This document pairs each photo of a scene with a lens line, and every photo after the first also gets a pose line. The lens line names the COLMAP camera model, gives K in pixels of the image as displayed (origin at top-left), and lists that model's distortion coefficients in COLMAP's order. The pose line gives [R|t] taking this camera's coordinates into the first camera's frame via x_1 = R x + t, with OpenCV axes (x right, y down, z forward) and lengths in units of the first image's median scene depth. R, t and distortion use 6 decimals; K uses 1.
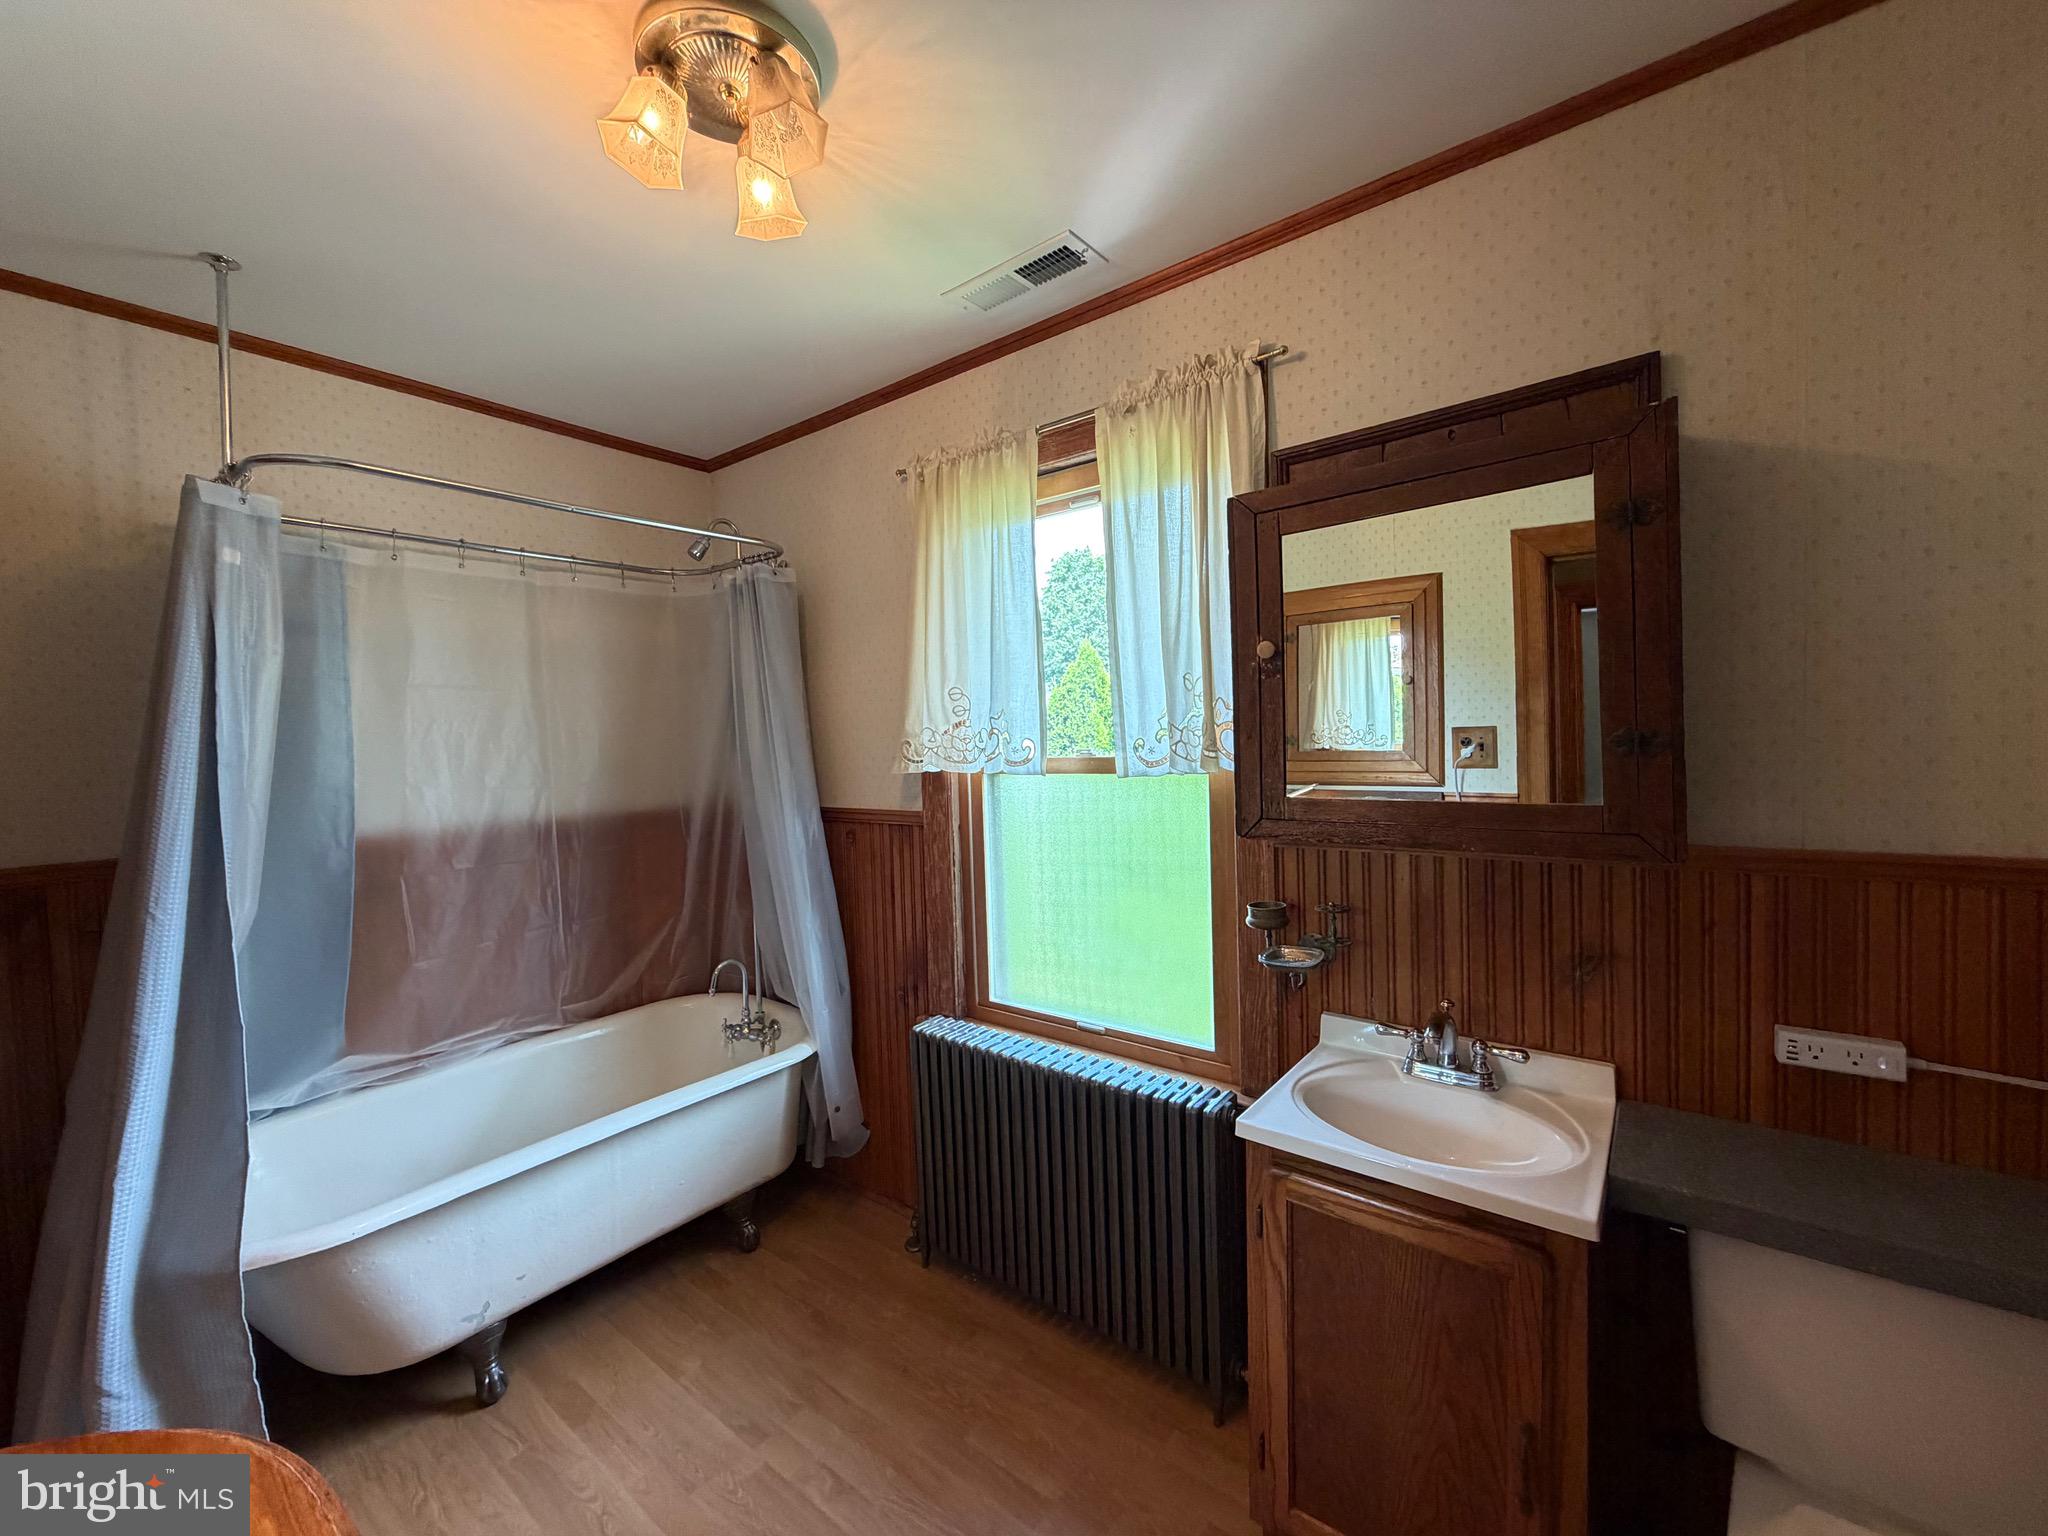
lens RADIAL K [[814.5, 0, 1020.6], [0, 814.5, 764.1], [0, 0, 1]] dist [-0.000260, -0.000108]
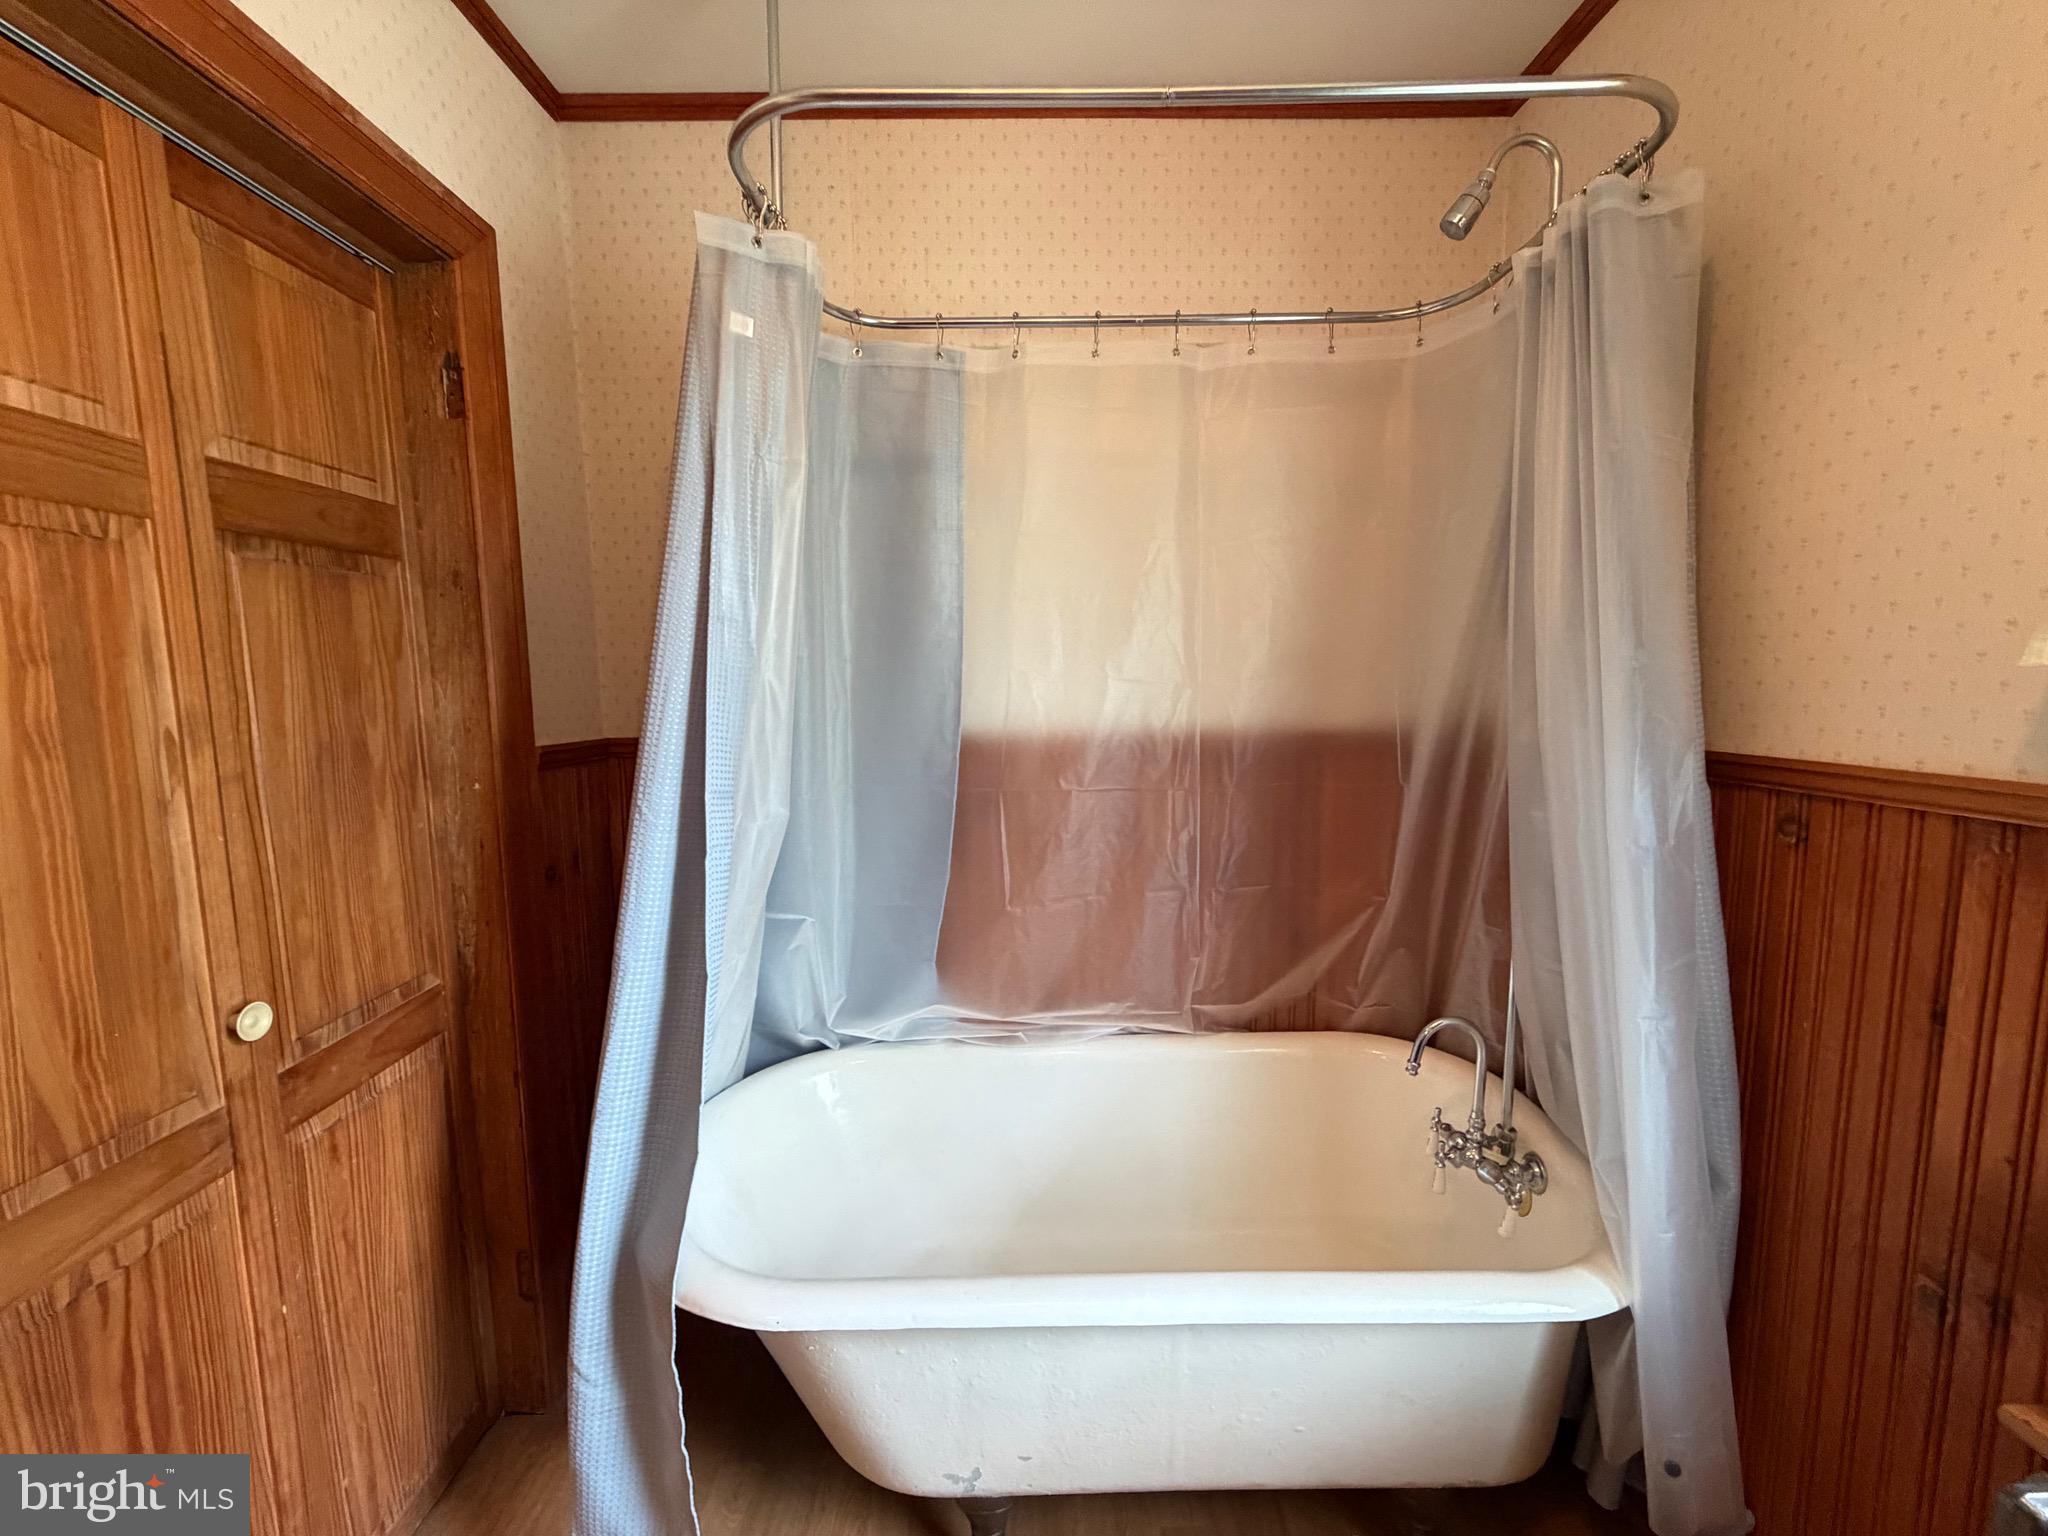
lens RADIAL K [[814.5, 0, 1021.6], [0, 814.5, 769.0], [0, 0, 1]] dist [-0.000260, -0.000108]
pose [[0.619111, 0.108965, -0.777707, -0.139745], [-0.034923, 0.993167, 0.111353, 0.028221], [0.784526, -0.041780, 0.618687, 0.471326]]
